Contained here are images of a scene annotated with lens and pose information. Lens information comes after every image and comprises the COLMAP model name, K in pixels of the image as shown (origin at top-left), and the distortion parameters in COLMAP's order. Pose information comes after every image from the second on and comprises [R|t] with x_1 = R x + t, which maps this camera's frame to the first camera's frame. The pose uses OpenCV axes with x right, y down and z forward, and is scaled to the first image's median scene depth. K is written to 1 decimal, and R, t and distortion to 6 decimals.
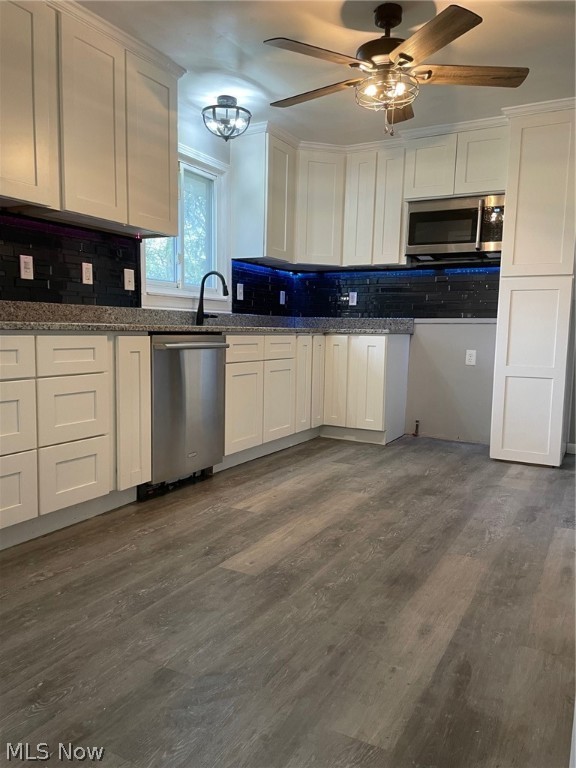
lens RADIAL K [[581.8, 0, 290.1], [0, 581.8, 386.2], [0, 0, 1]] dist [0.099931, -0.118708]
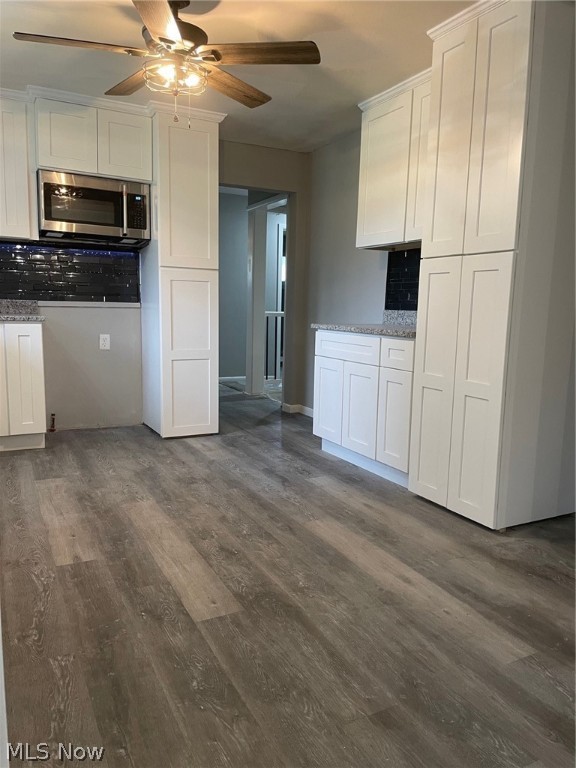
lens RADIAL K [[581.8, 0, 290.1], [0, 581.8, 386.2], [0, 0, 1]] dist [0.099931, -0.118708]
pose [[0.556006, -0.125857, 0.821594, -0.543256], [0.071494, 0.992048, 0.103585, -0.088259], [-0.828098, 0.001146, 0.560583, 0.304950]]
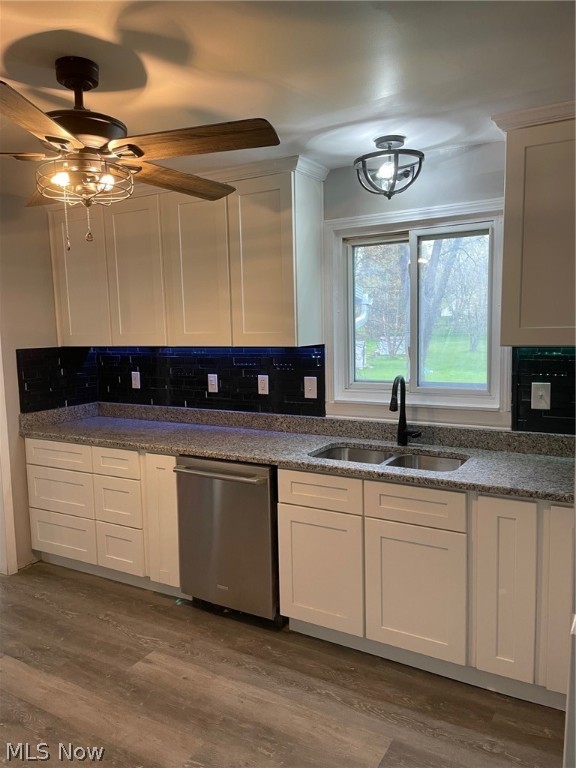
lens RADIAL K [[569.0, 0, 284.0], [0, 569.0, 386.3], [0, 0, 1]] dist [0.072301, -0.110887]
pose [[-0.028051, 0.088047, -0.995721, 0.785452], [-0.079125, 0.992792, 0.090017, -0.321193], [0.996470, 0.081311, -0.020882, 1.195436]]
